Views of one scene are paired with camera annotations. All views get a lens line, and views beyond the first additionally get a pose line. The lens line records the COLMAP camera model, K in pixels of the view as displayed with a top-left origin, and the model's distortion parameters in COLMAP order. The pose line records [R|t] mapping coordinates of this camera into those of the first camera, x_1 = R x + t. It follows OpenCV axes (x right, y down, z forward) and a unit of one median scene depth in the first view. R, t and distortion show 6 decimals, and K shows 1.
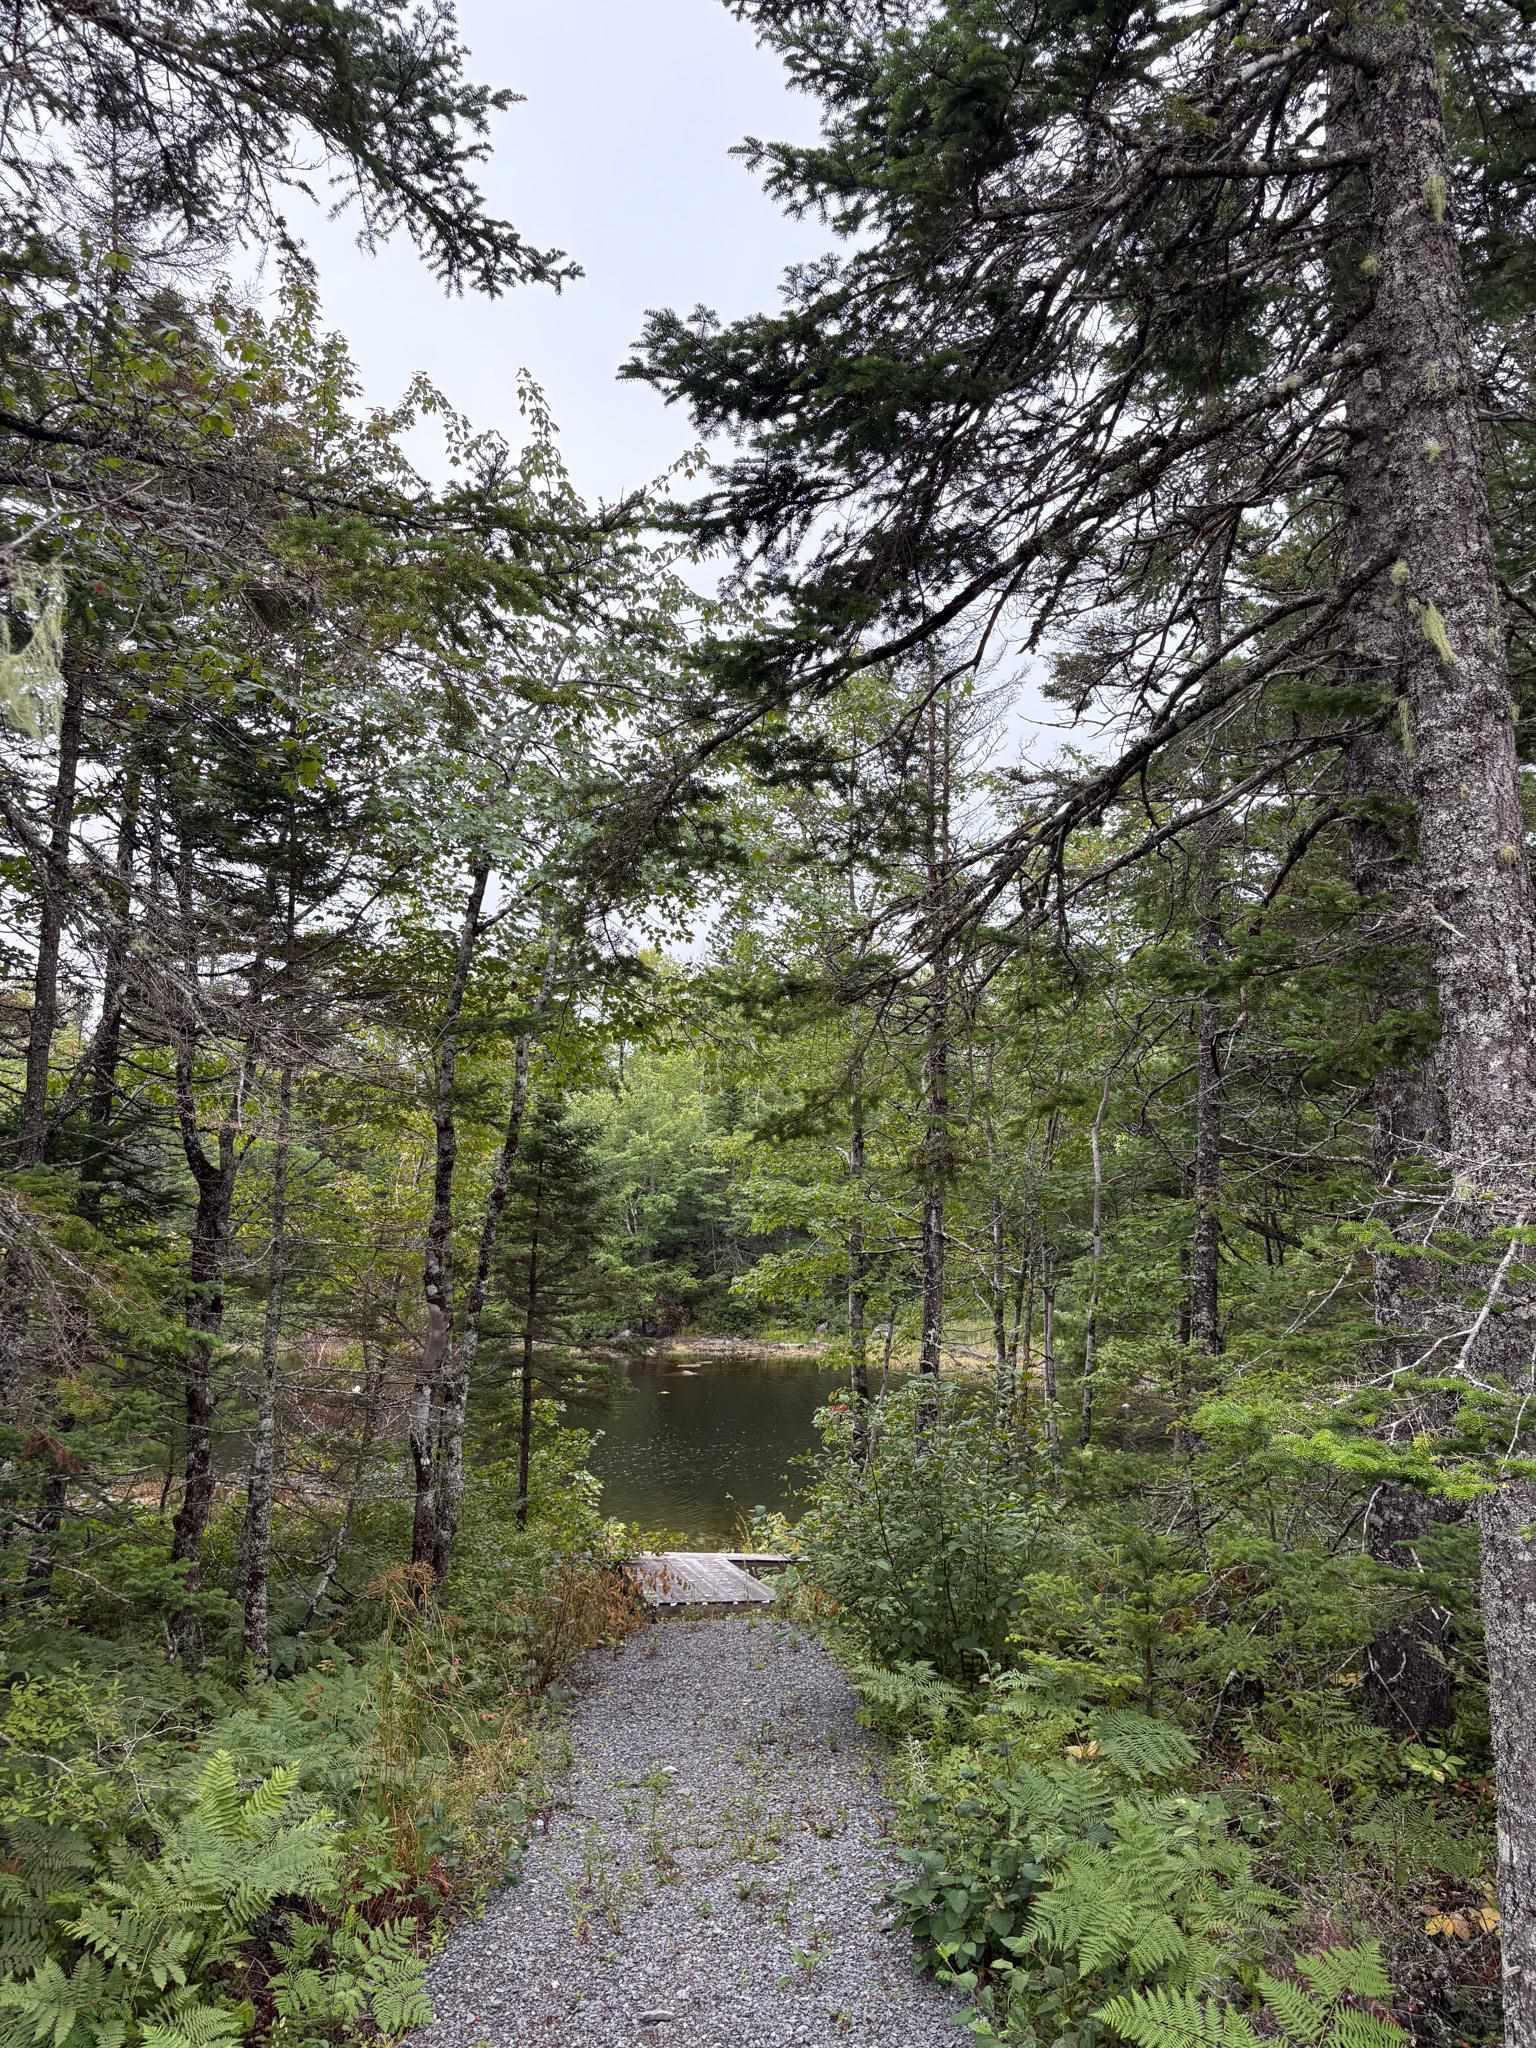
lens RADIAL K [[1576.2, 0, 770.6], [0, 1576.2, 1028.9], [0, 0, 1]] dist [0.067801, -0.014986]
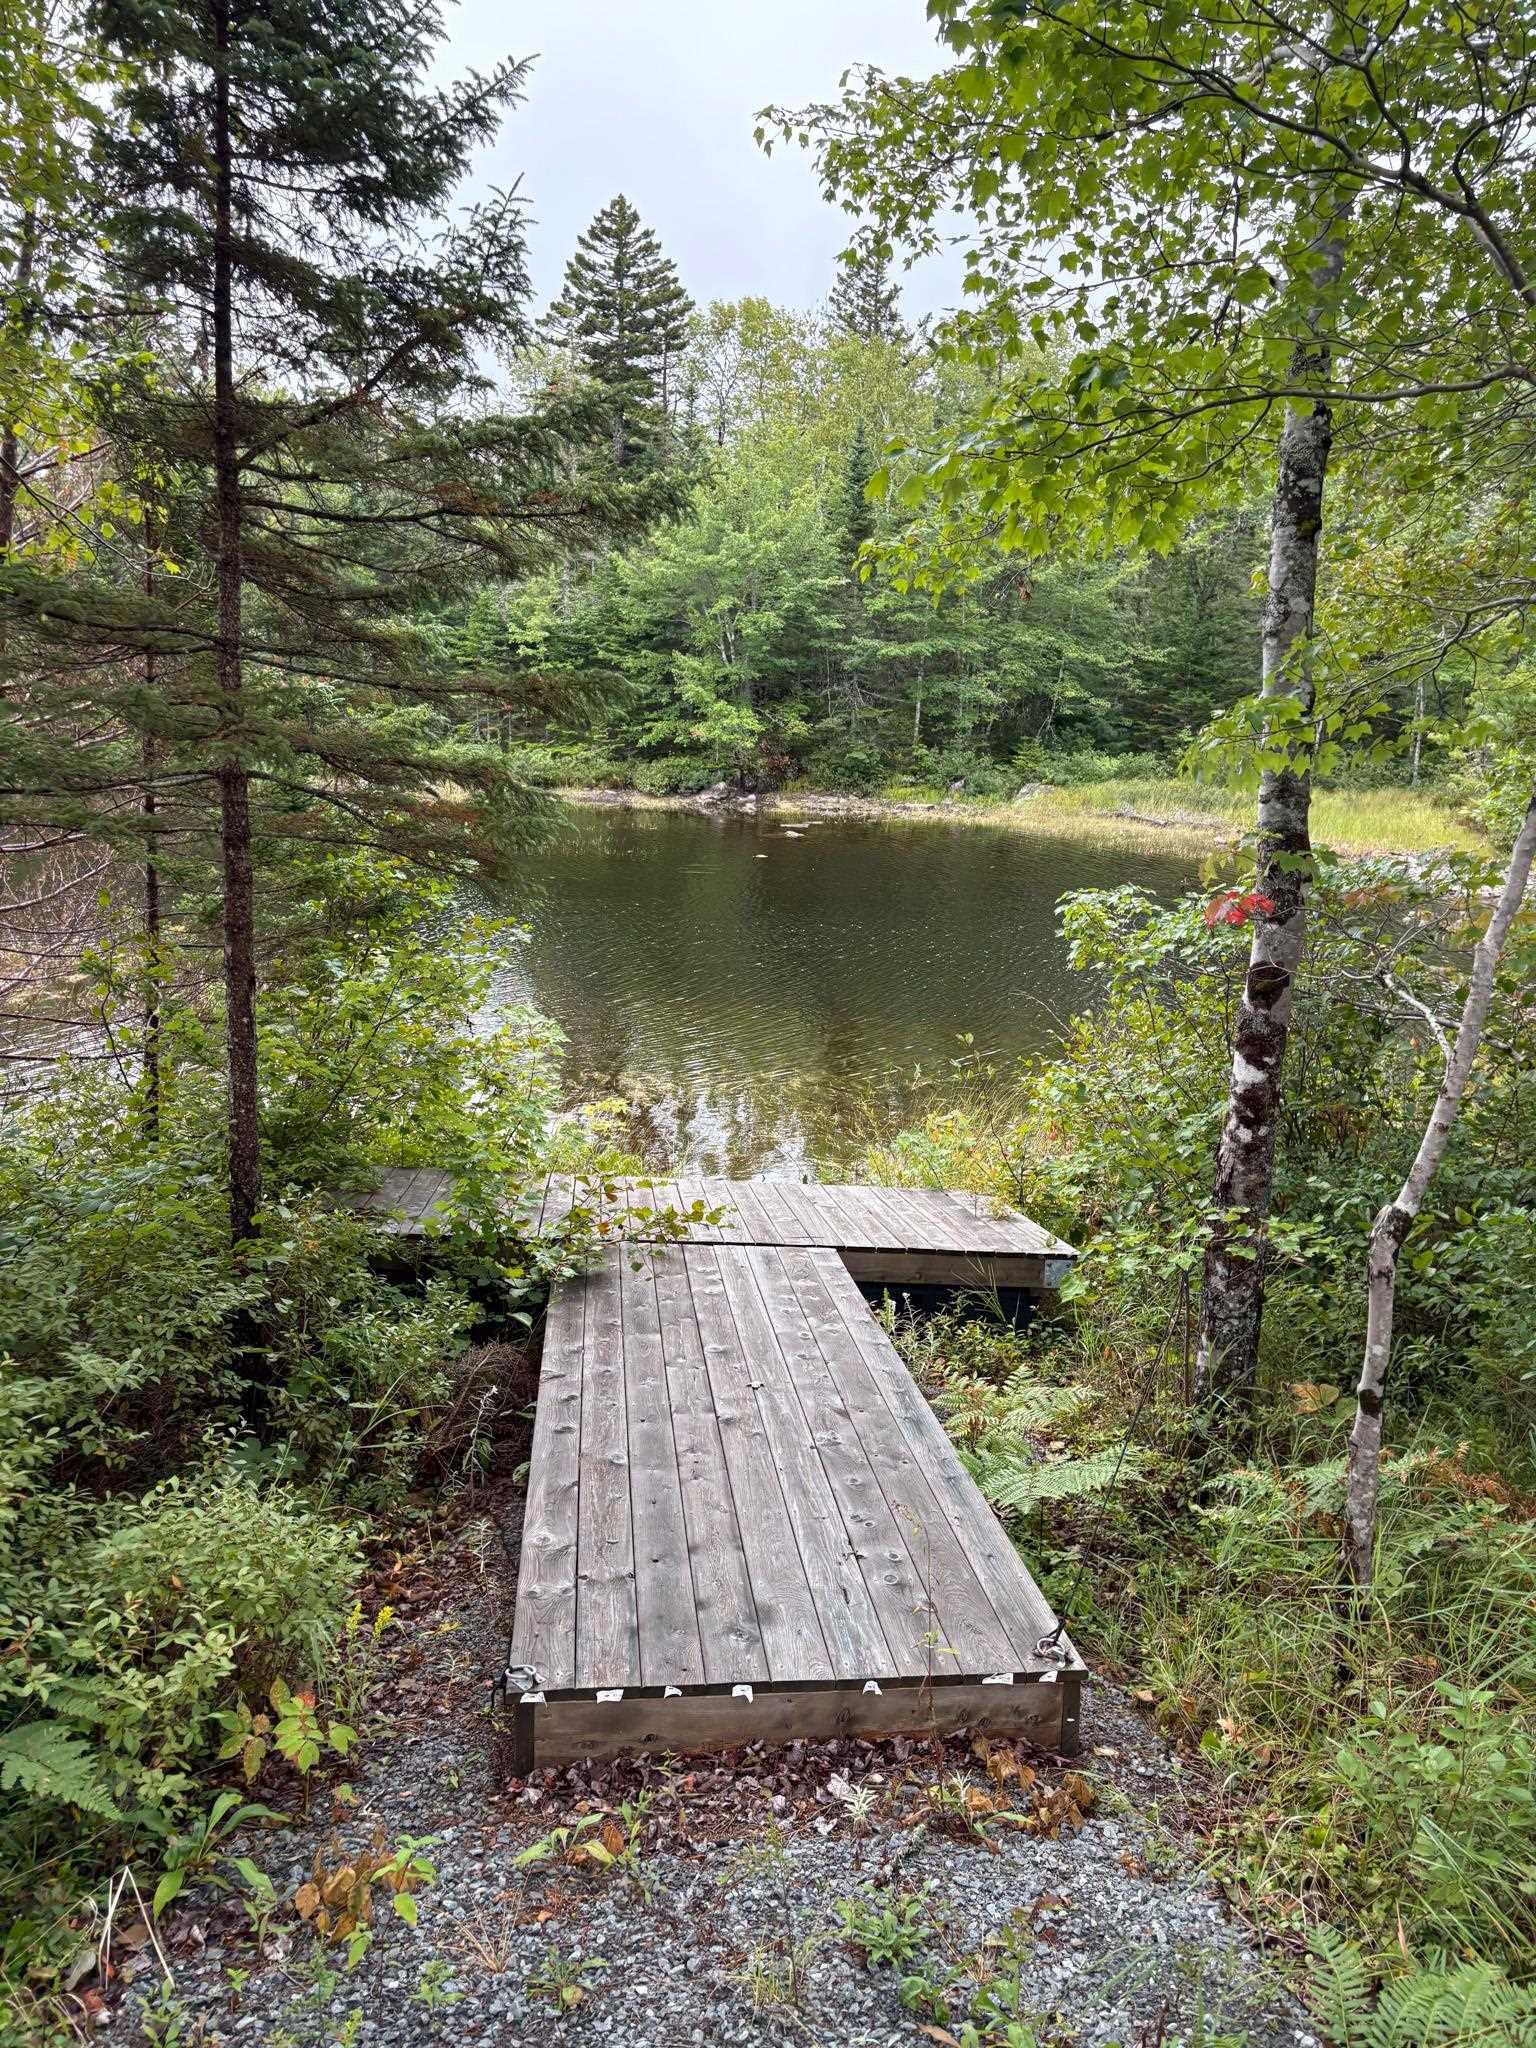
lens RADIAL K [[1576.2, 0, 777.7], [0, 1576.2, 1031.1], [0, 0, 1]] dist [0.067801, -0.014986]
pose [[0.997408, 0.037211, -0.061588, -0.005384], [-0.015074, 0.944963, 0.326830, 0.041642], [0.070360, -0.325054, 0.943074, 0.173081]]
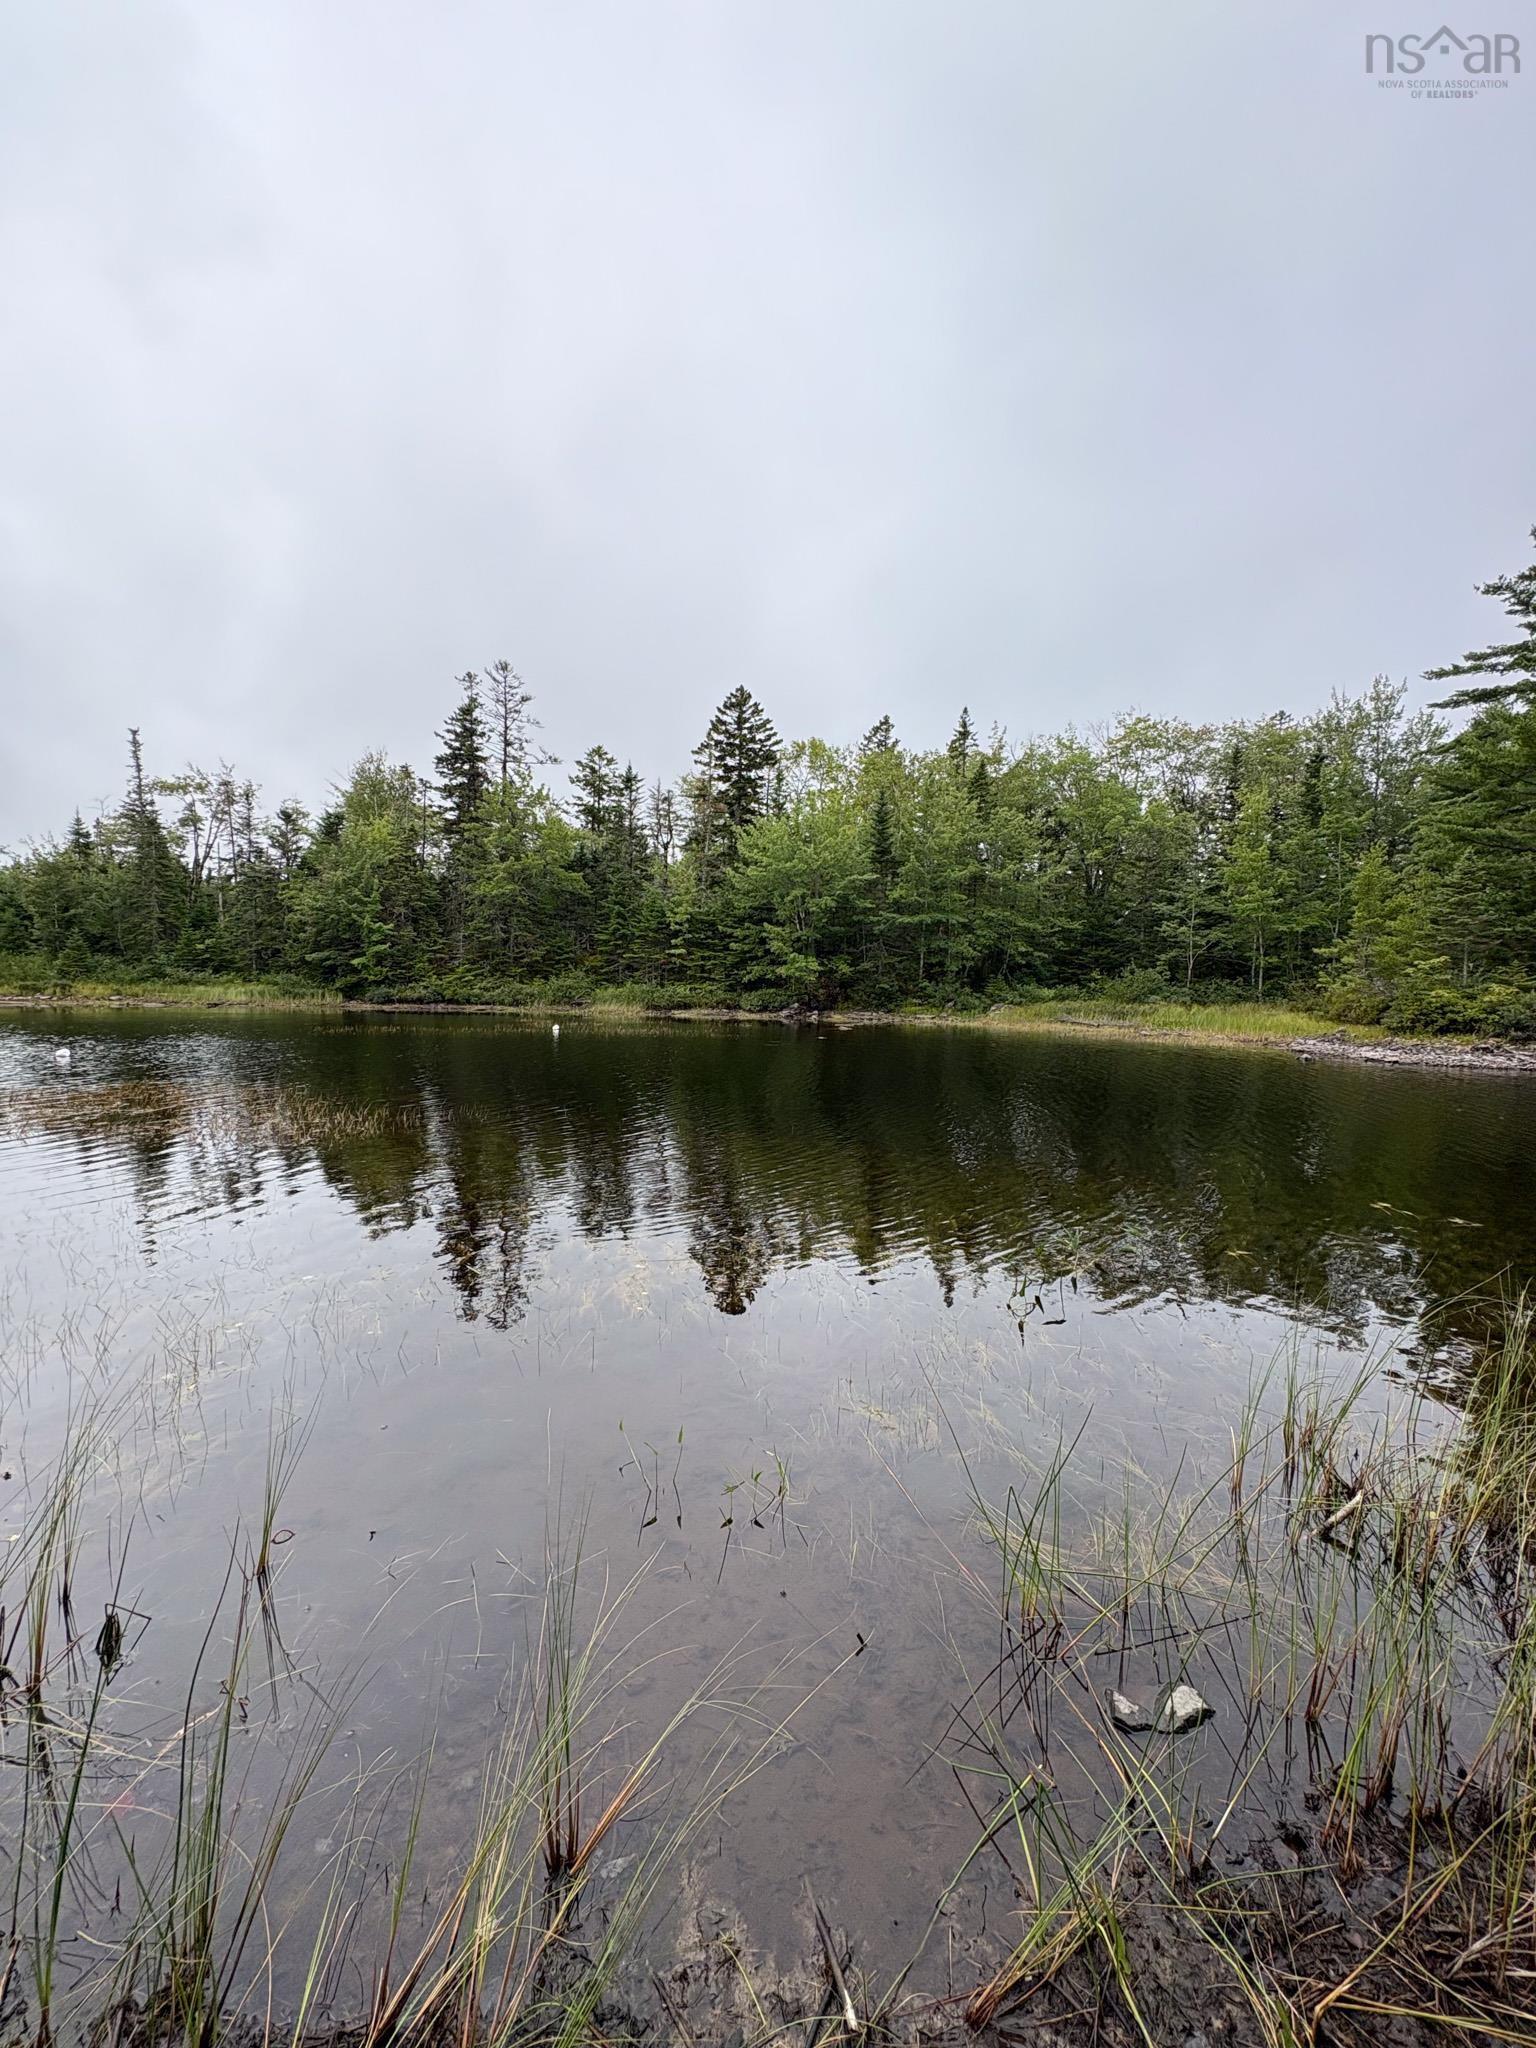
lens RADIAL K [[822.3, 0, 768.7], [0, 822.3, 1033.6], [0, 0, 1]] dist [-0.001769, -0.000022]
pose [[0.989913, 0.024522, -0.139540, -0.018386], [0.000454, 0.984354, 0.176203, 0.095409], [0.141677, -0.174489, 0.974413, 0.334840]]
